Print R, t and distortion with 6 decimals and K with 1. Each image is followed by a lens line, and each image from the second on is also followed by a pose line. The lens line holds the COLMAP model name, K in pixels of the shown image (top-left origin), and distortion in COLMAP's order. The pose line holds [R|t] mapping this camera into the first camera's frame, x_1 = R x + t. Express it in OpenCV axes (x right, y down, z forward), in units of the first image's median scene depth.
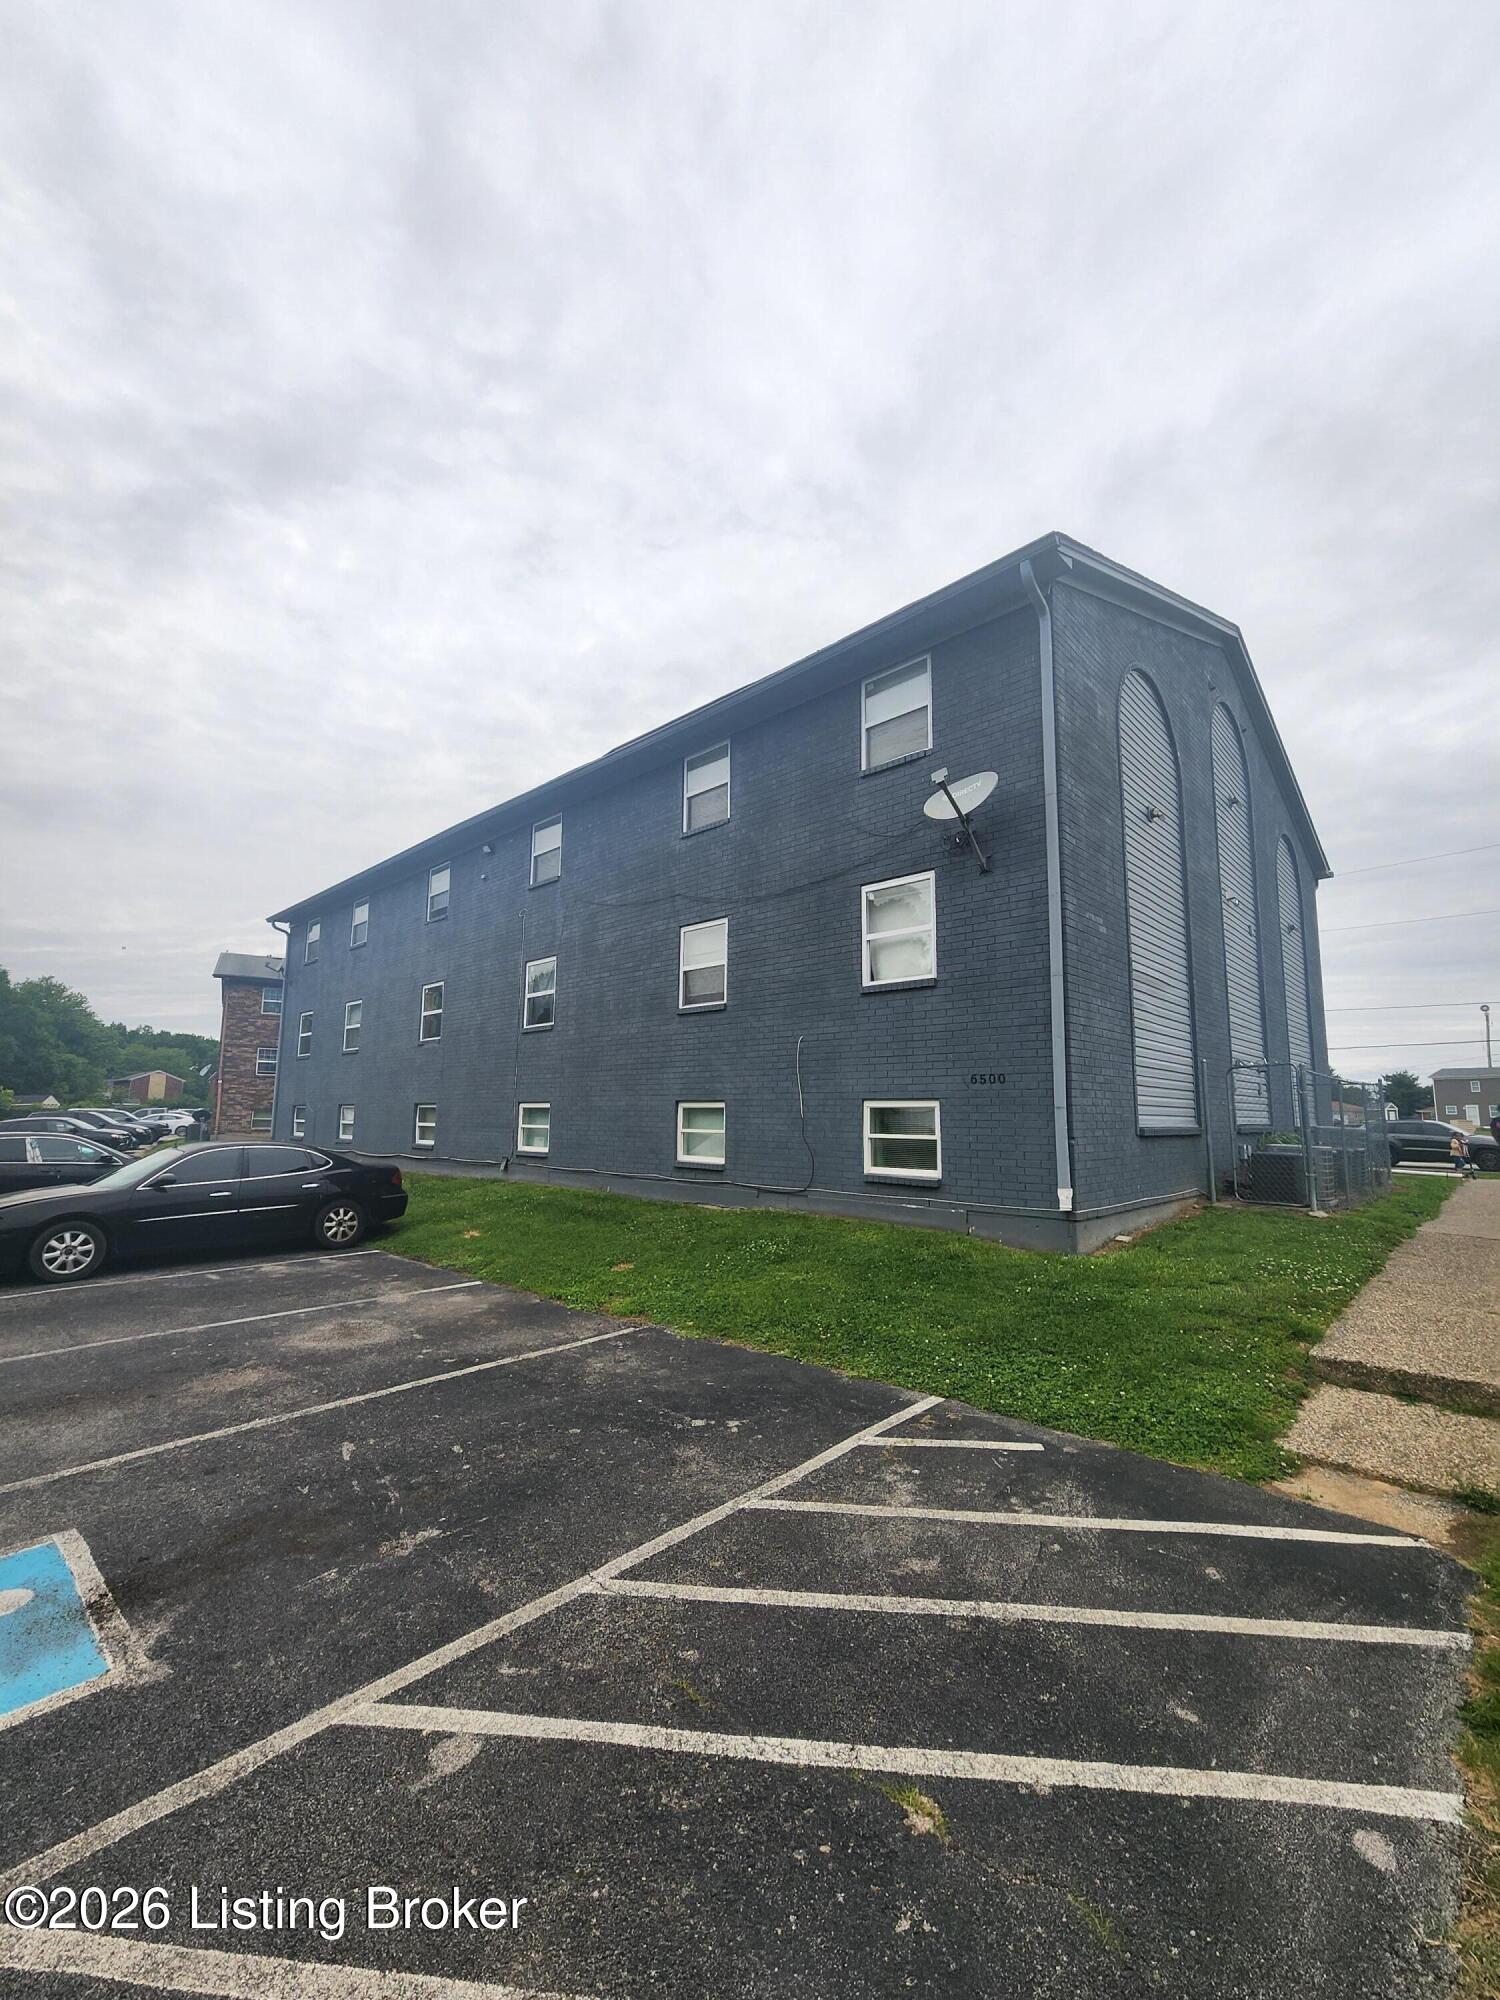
lens RADIAL K [[817.3, 0, 726.1], [0, 817.3, 997.4], [0, 0, 1]] dist [-0.000185, 0.000104]
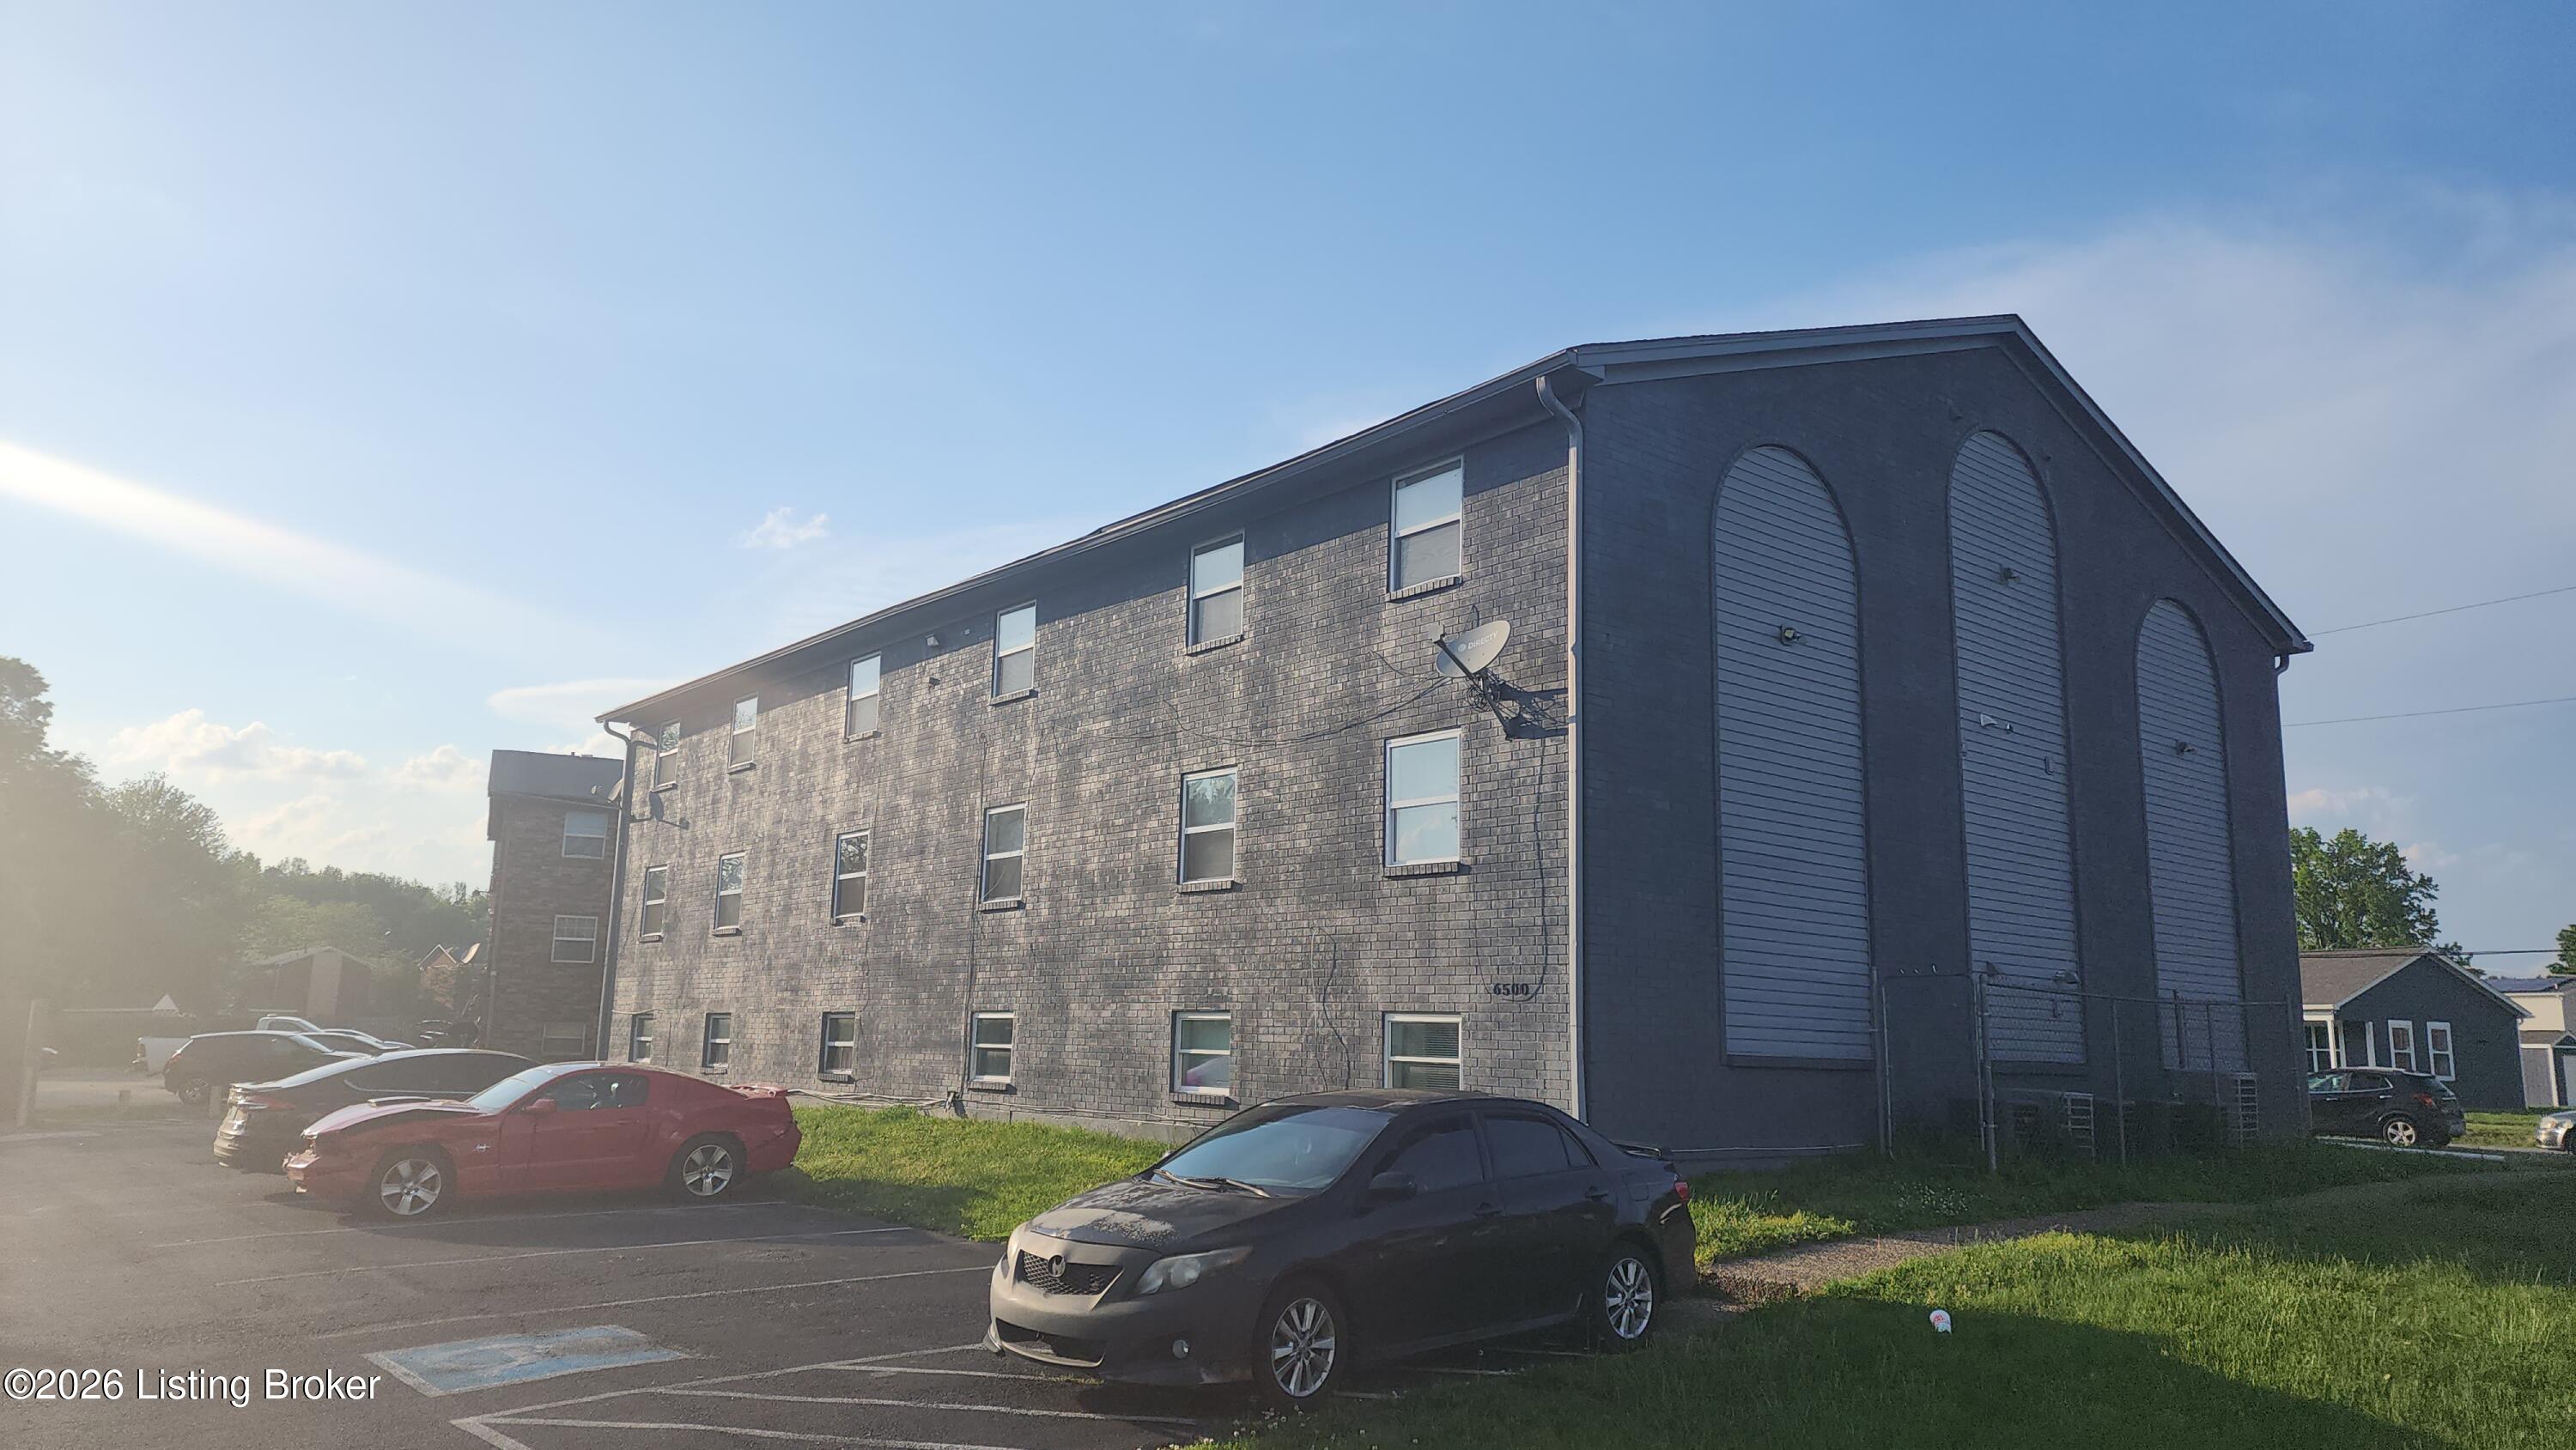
lens RADIAL K [[1623.9, 0, 1281.1], [0, 1623.9, 718.7], [0, 0, 1]] dist [0.153235, -0.175918]
pose [[0.996114, -0.005223, -0.087916, 0.200577], [0.000888, 0.998785, -0.049275, -0.077664], [0.088067, 0.049005, 0.994908, -0.573473]]
